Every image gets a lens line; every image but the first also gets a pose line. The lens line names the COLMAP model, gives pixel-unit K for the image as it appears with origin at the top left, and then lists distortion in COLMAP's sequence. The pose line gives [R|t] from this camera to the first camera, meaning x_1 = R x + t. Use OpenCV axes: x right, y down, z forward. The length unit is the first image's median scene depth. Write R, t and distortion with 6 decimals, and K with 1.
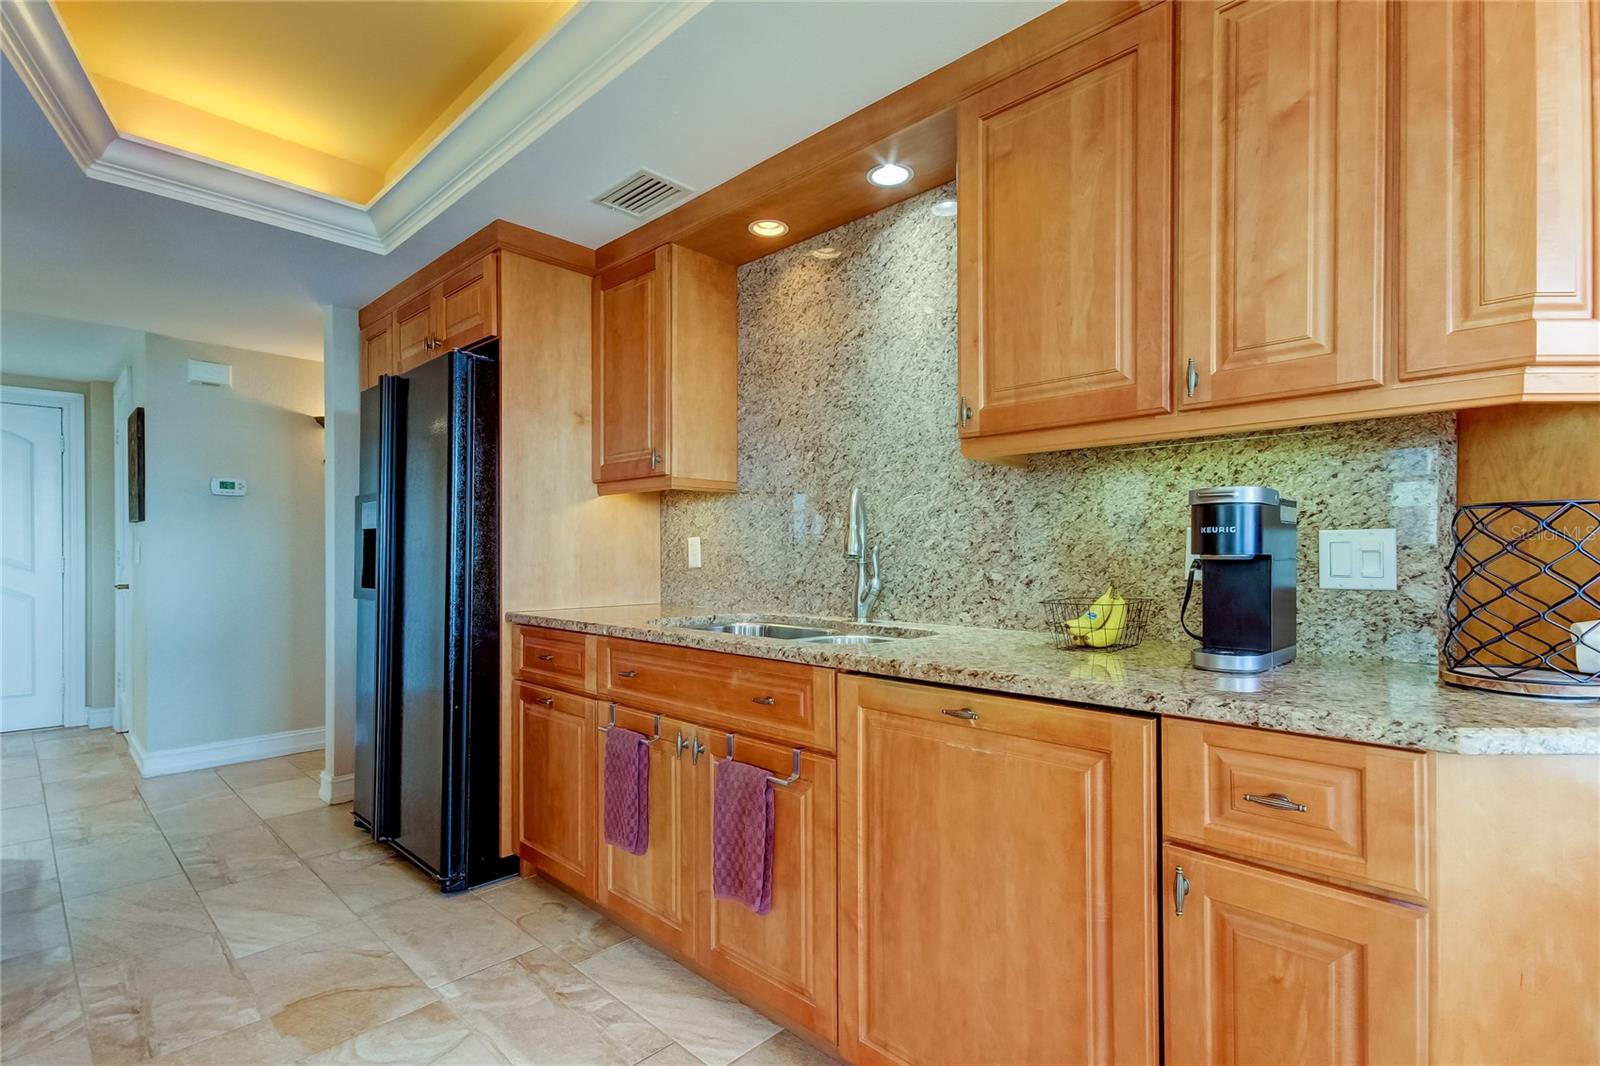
lens RADIAL K [[744.8, 0, 801.8], [0, 744.8, 549.6], [0, 0, 1]] dist [0.009479, -0.001487]
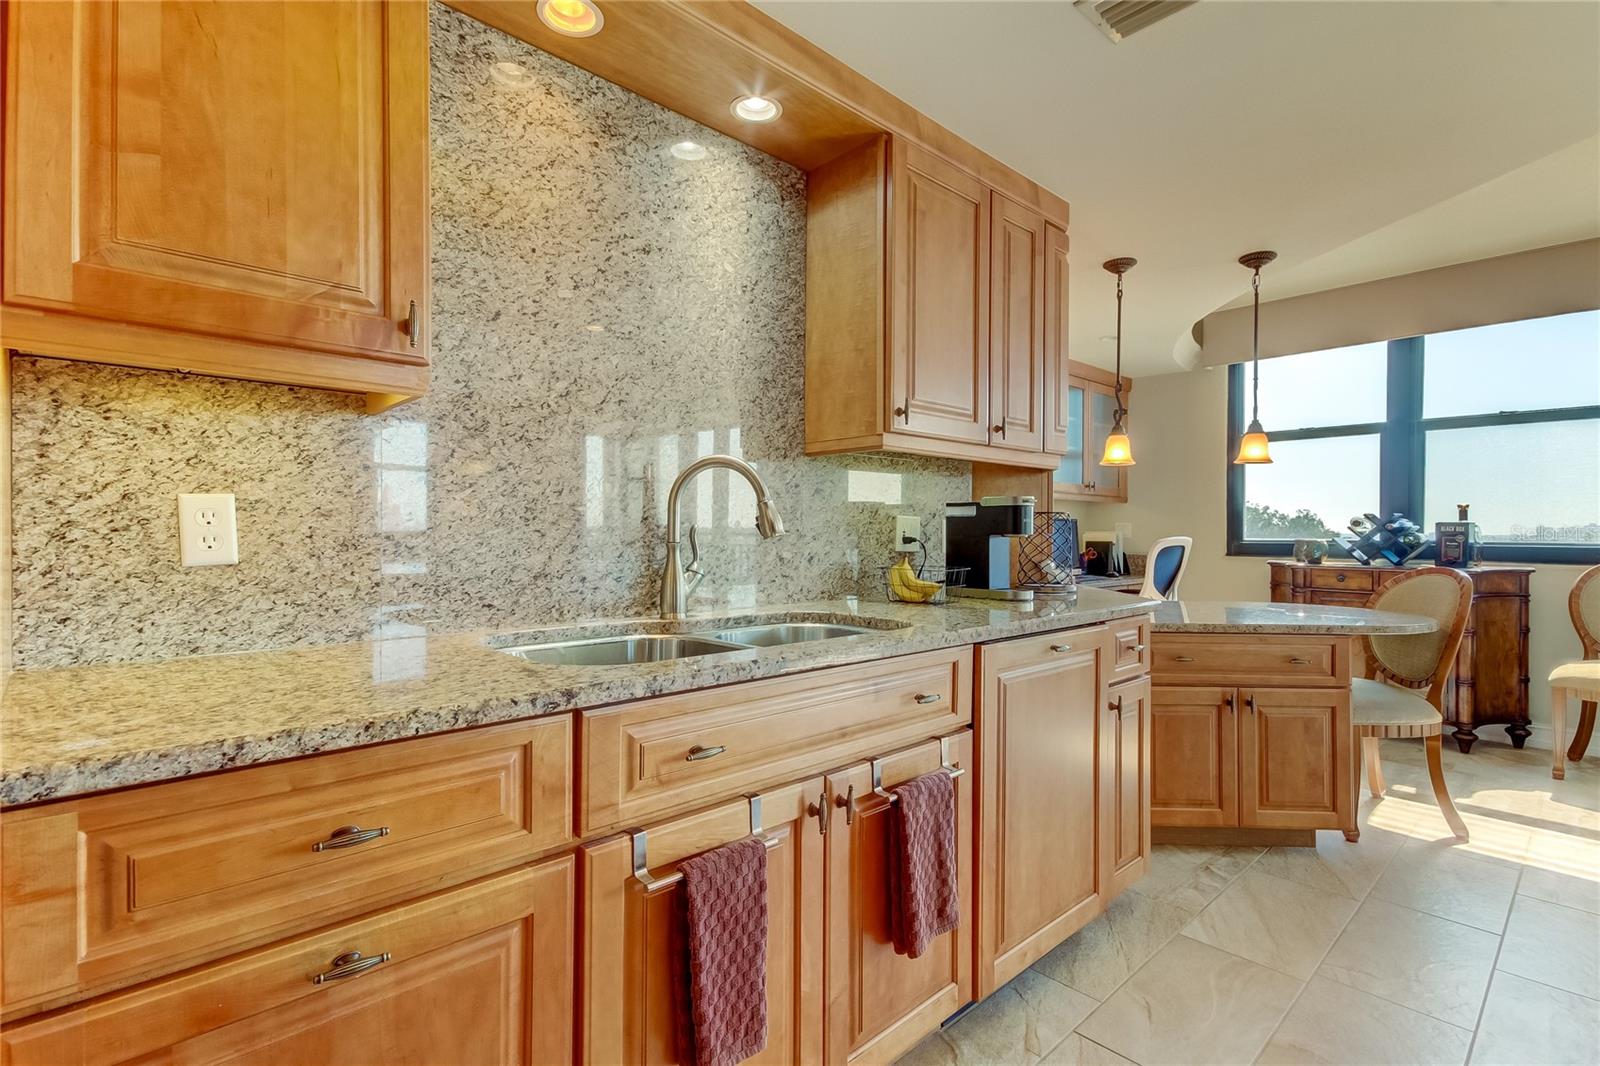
lens RADIAL K [[744.8, 0, 798.5], [0, 744.8, 531.0], [0, 0, 1]] dist [0.009479, -0.001487]
pose [[0.066730, -0.001988, 0.997769, -0.730077], [-0.012380, 0.999919, 0.002820, -0.000808], [-0.997694, -0.012540, 0.066700, 0.838274]]
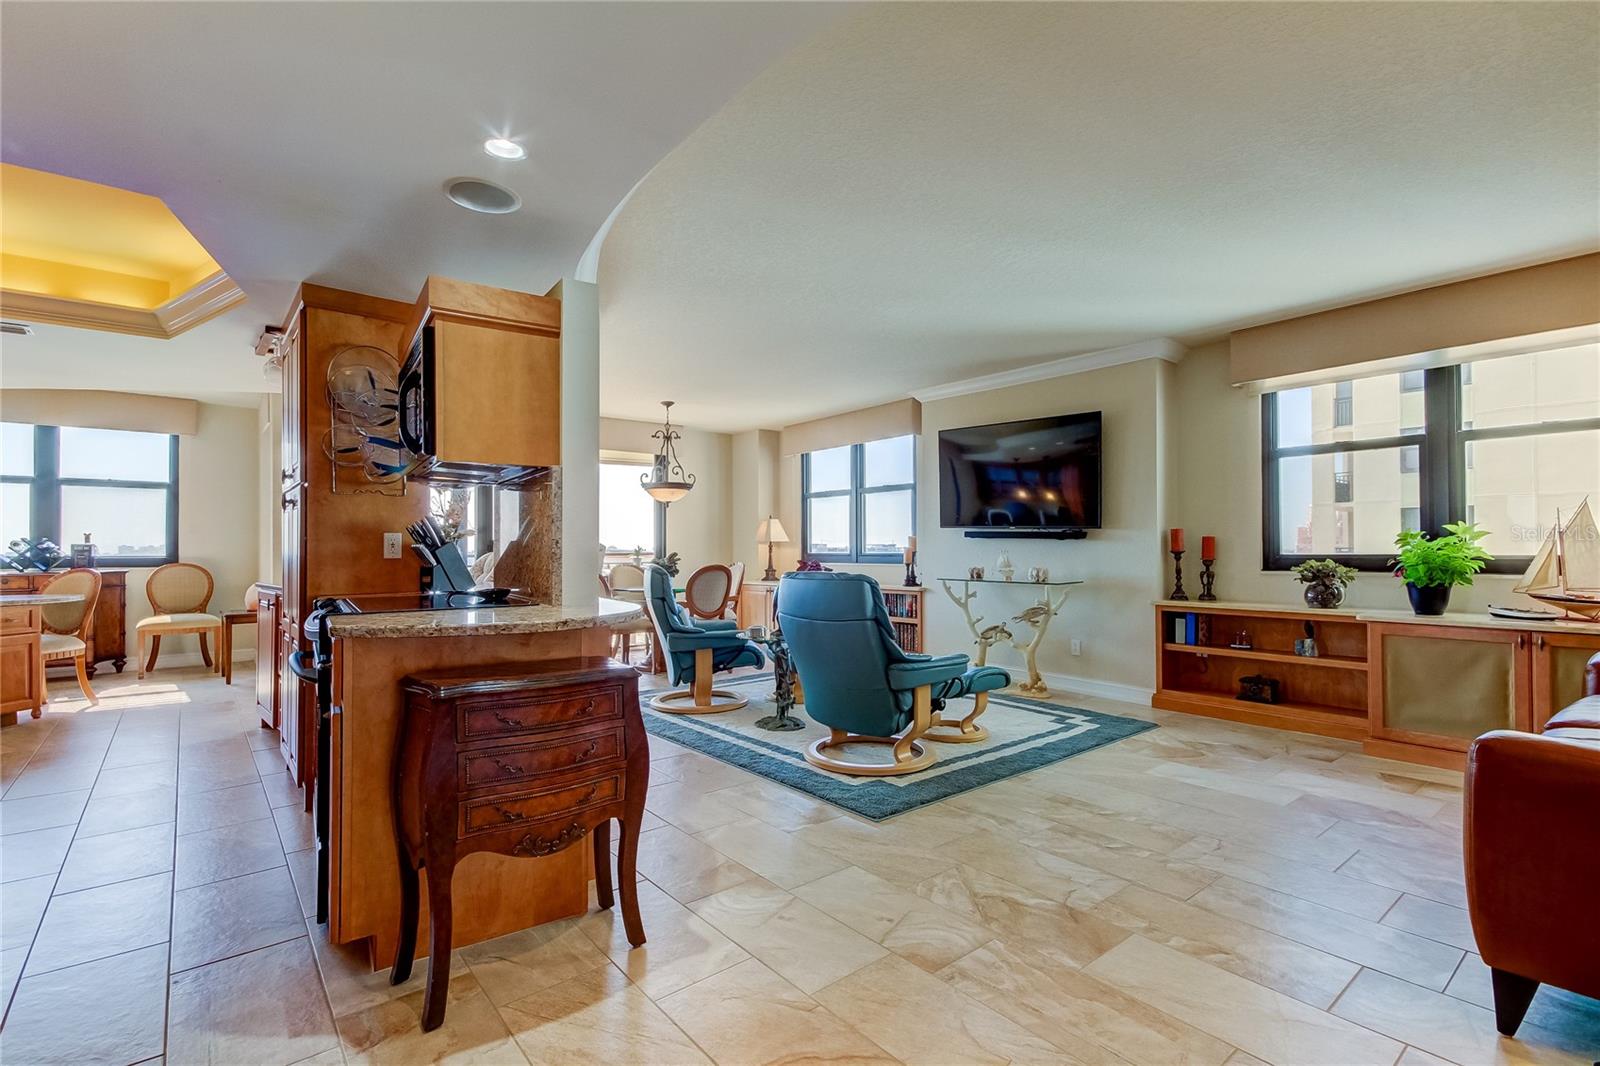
lens RADIAL K [[744.8, 0, 794.9], [0, 744.8, 542.3], [0, 0, 1]] dist [0.009479, -0.001487]
pose [[-0.991606, 0.000813, 0.129291, -1.664251], [-0.000735, 0.999929, -0.011927, -0.007775], [-0.129291, -0.011922, -0.991535, 1.660737]]
